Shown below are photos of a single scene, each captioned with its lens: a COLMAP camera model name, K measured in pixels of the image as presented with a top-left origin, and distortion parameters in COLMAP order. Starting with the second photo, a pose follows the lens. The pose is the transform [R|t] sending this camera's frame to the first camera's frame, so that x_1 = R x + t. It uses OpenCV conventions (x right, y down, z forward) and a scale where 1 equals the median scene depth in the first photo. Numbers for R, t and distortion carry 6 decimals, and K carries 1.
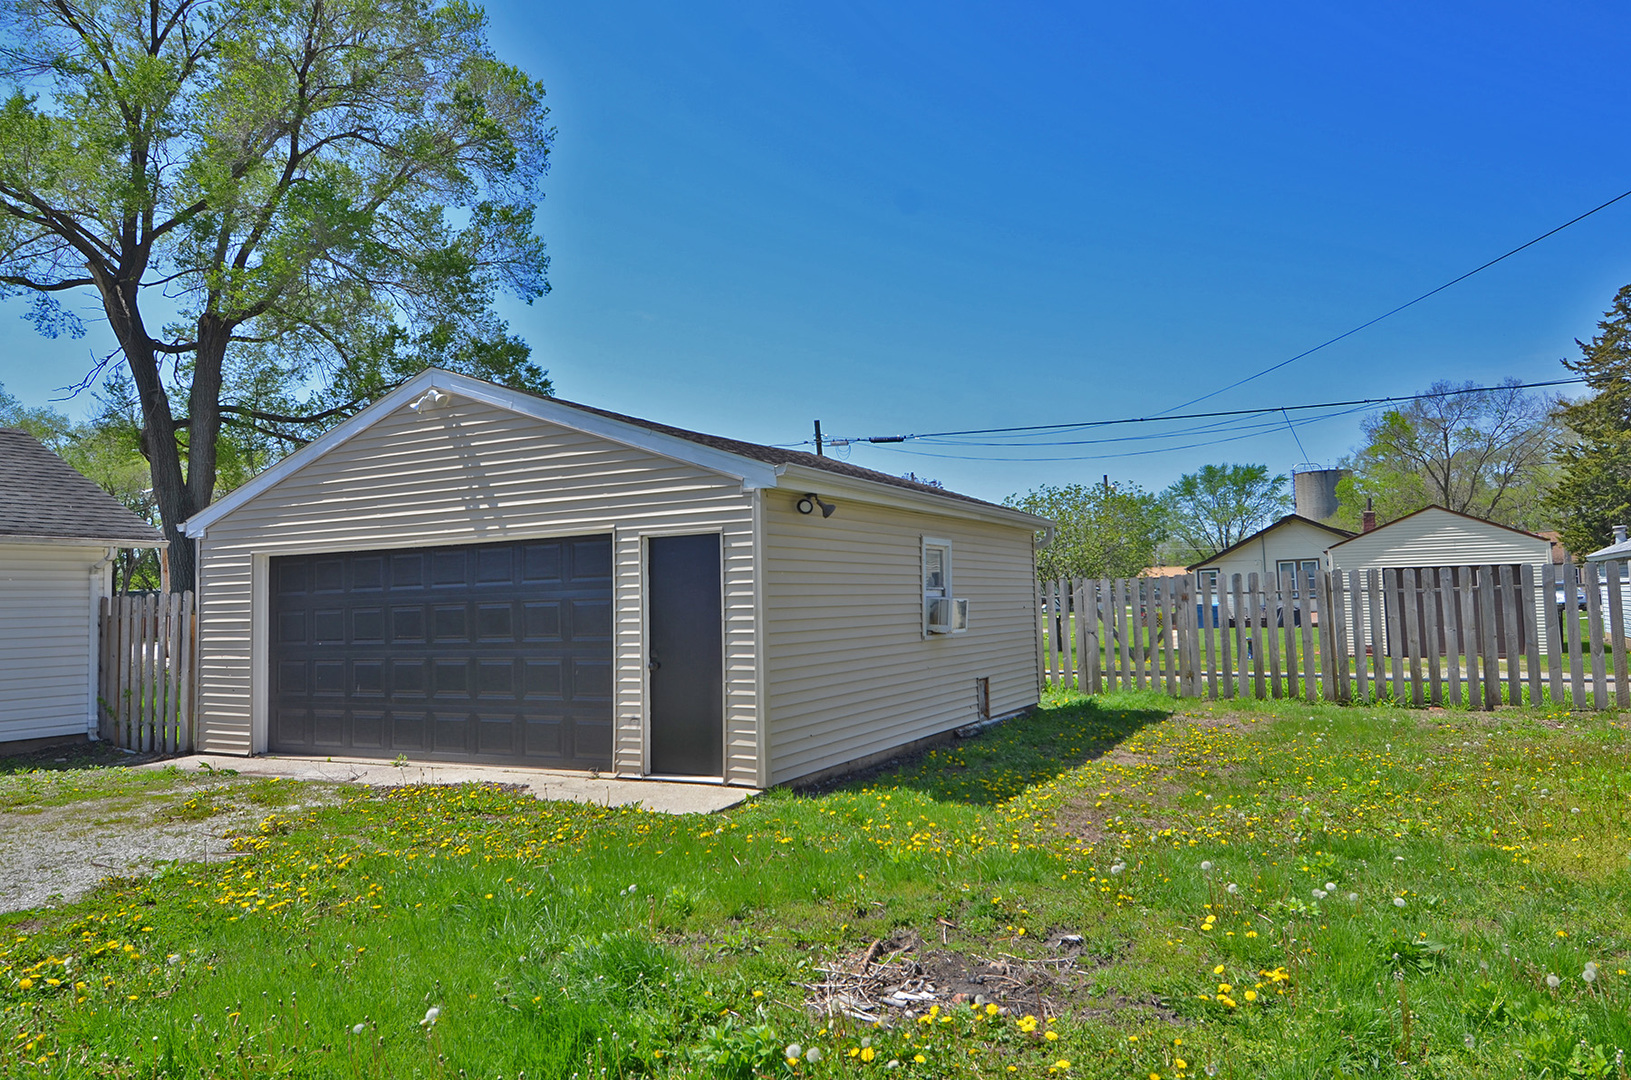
lens RADIAL K [[1057.2, 0, 818.1], [0, 1057.2, 533.5], [0, 0, 1]] dist [-0.020878, -0.001457]
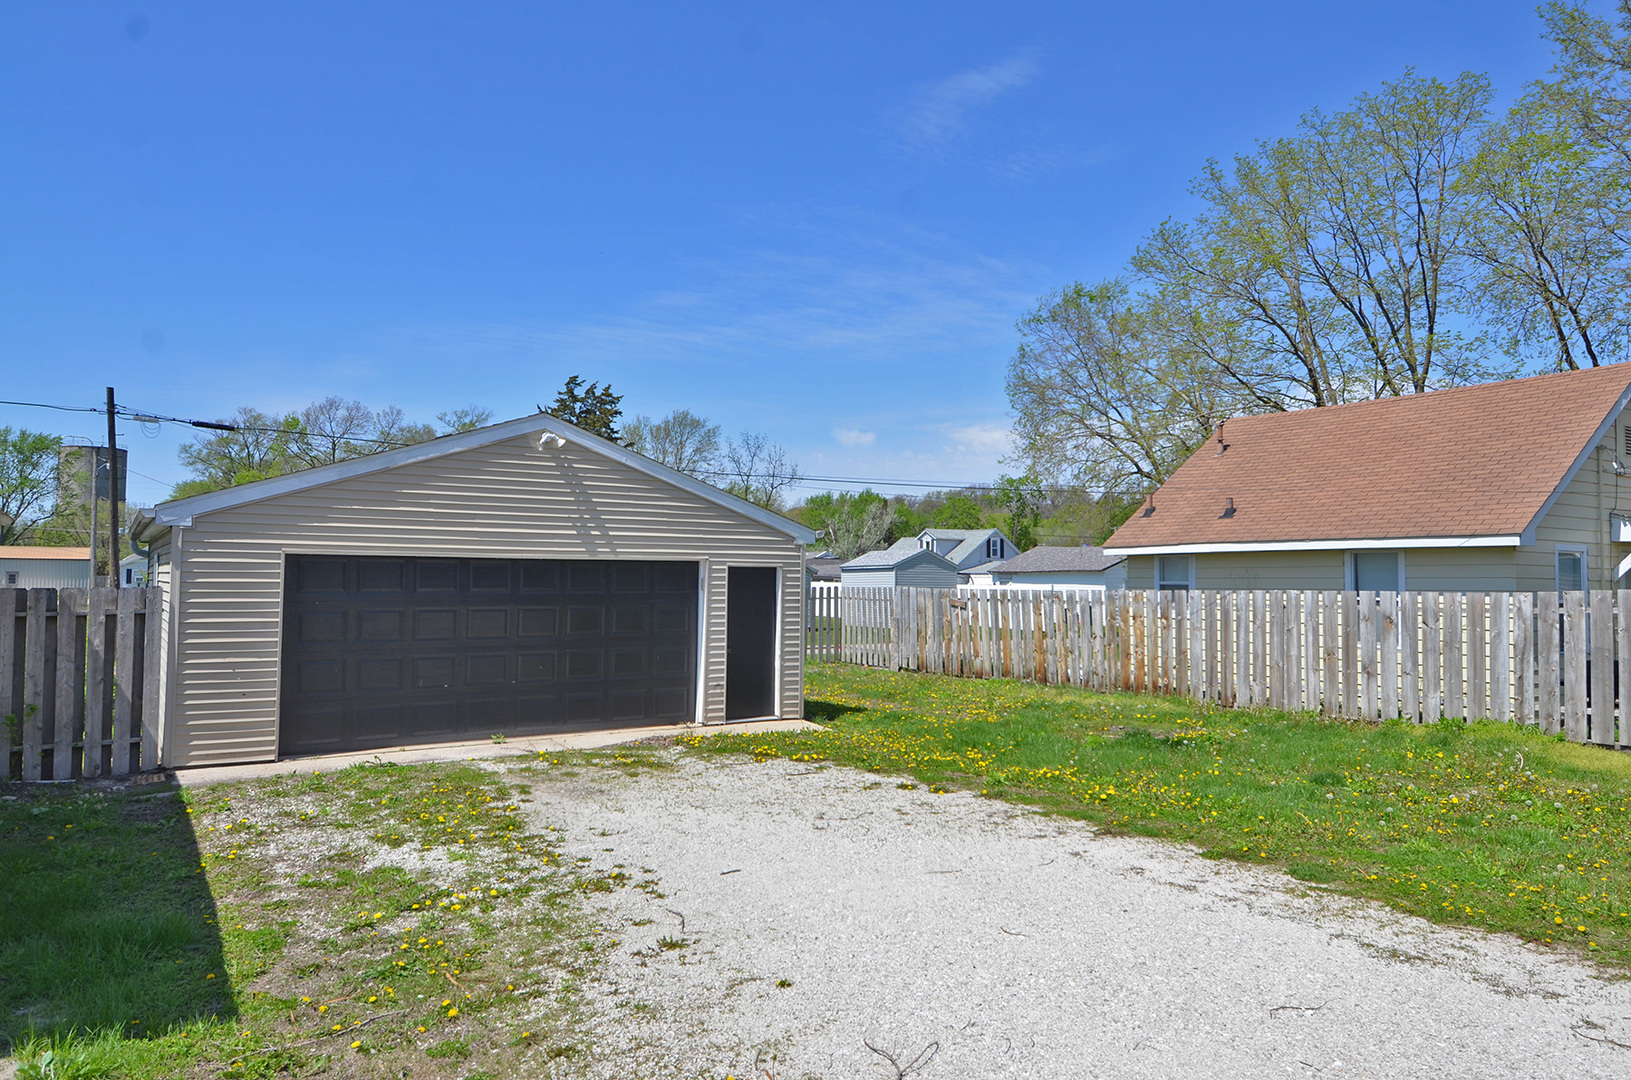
lens RADIAL K [[1057.2, 0, 819.1], [0, 1057.2, 545.7], [0, 0, 1]] dist [-0.020878, -0.001457]
pose [[0.493669, 0.058535, 0.867678, -1.306271], [-0.076079, 0.996814, -0.023962, 0.000300], [-0.866316, -0.054183, 0.496550, 0.117997]]
